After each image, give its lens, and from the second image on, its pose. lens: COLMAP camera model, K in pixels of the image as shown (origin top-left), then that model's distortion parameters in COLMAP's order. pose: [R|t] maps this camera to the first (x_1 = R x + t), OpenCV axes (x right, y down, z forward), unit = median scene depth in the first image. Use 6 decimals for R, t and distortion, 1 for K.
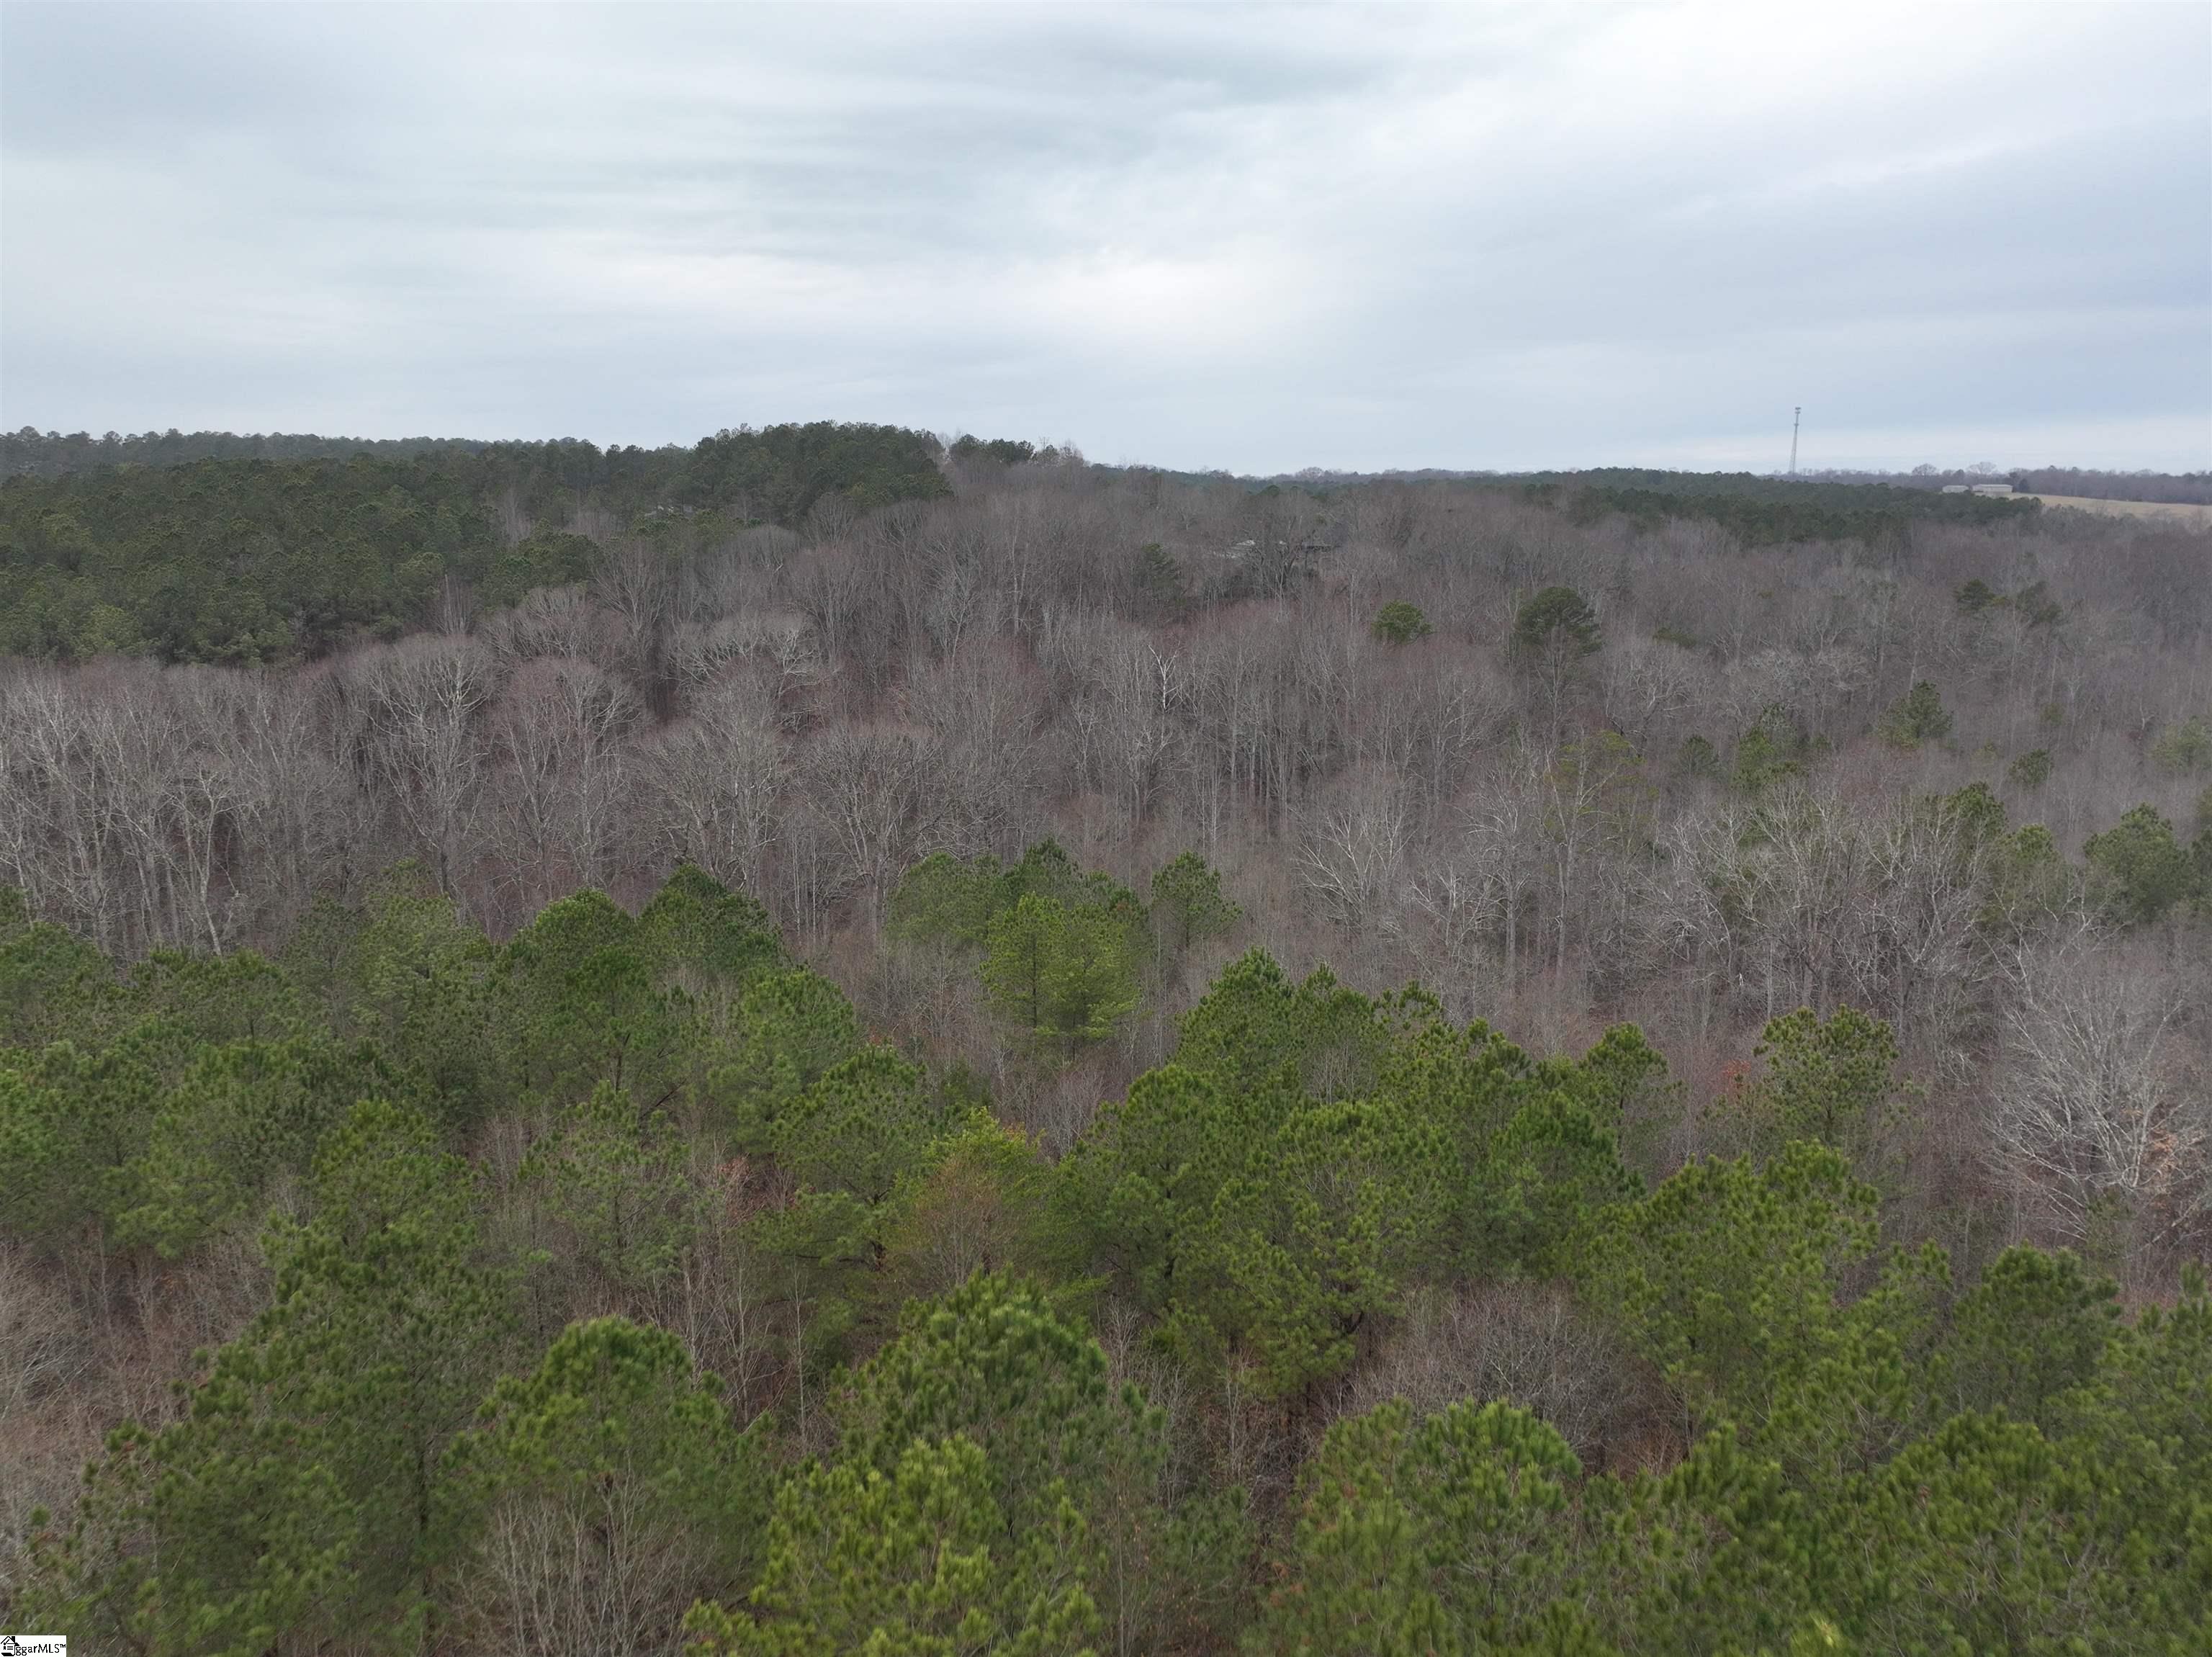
lens RADIAL K [[1538.1, 0, 1100.7], [0, 1538.1, 825.6], [0, 0, 1]] dist [-0.004506, -0.000561]
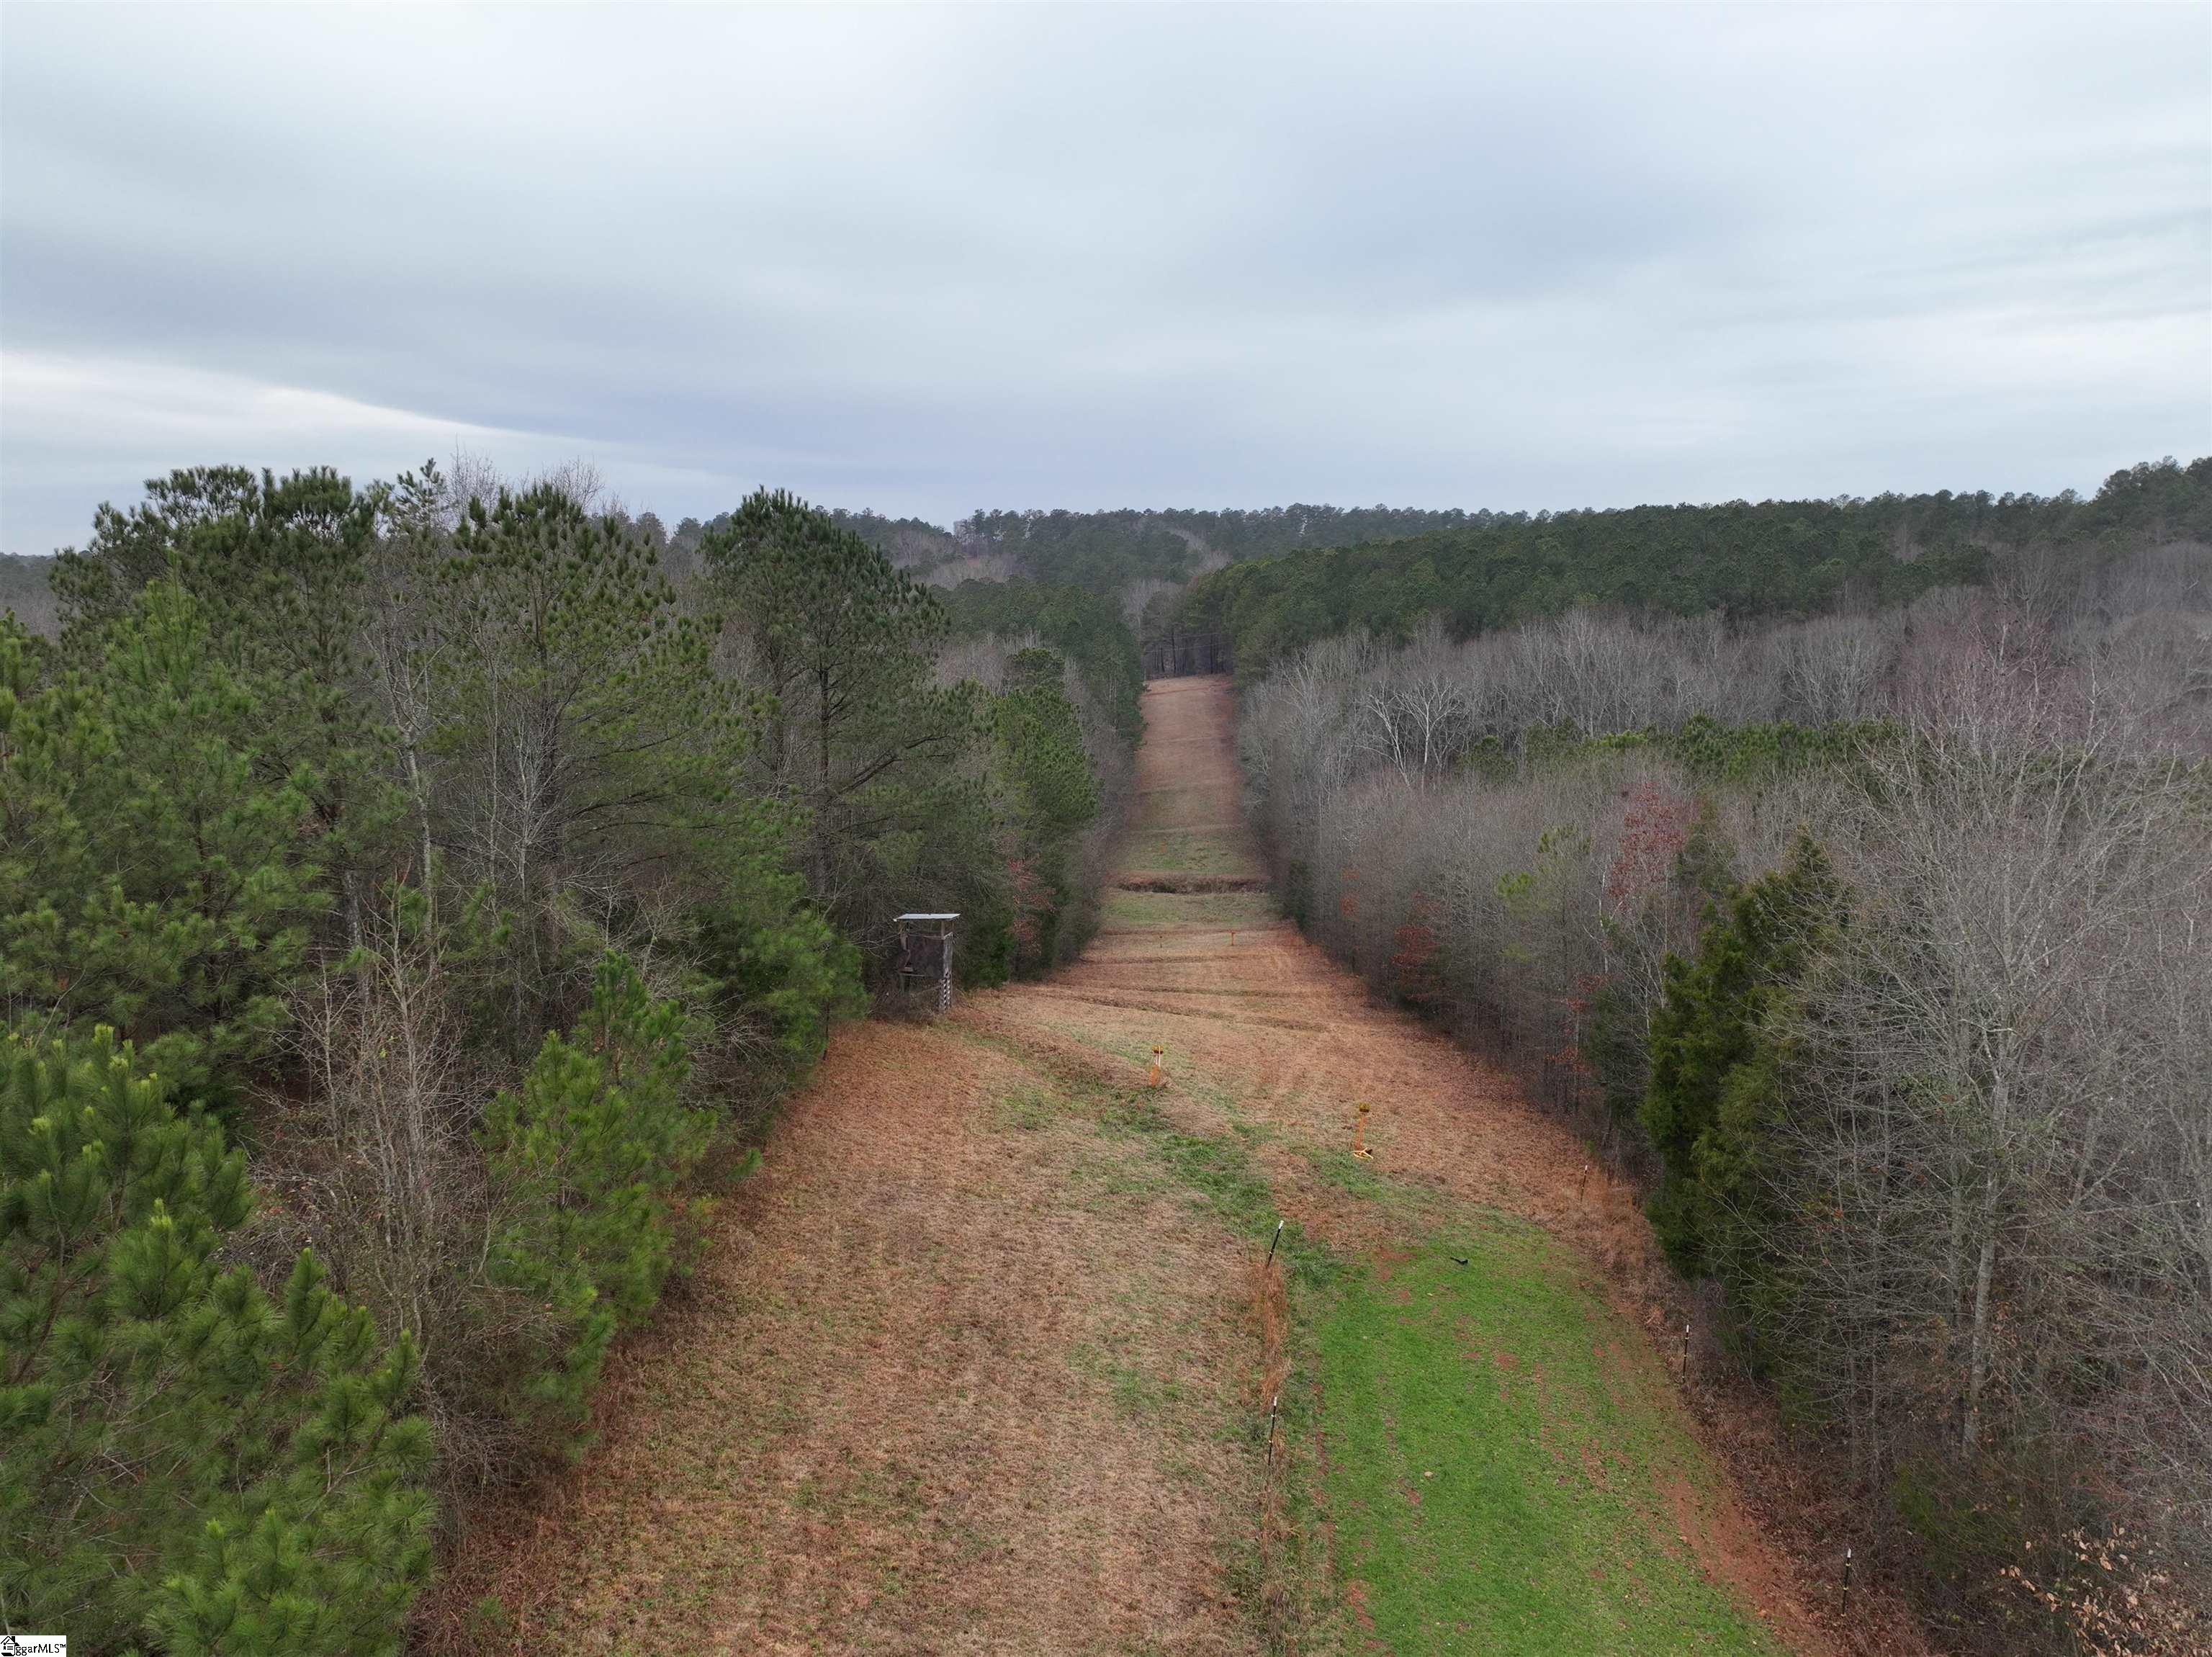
lens RADIAL K [[1538.1, 0, 1099.6], [0, 1538.1, 827.0], [0, 0, 1]] dist [-0.004506, -0.000561]
pose [[0.687604, 0.106151, -0.718284, 0.023848], [-0.149190, 0.988803, 0.003311, 0.077493], [0.710593, 0.104885, 0.695742, -0.133129]]
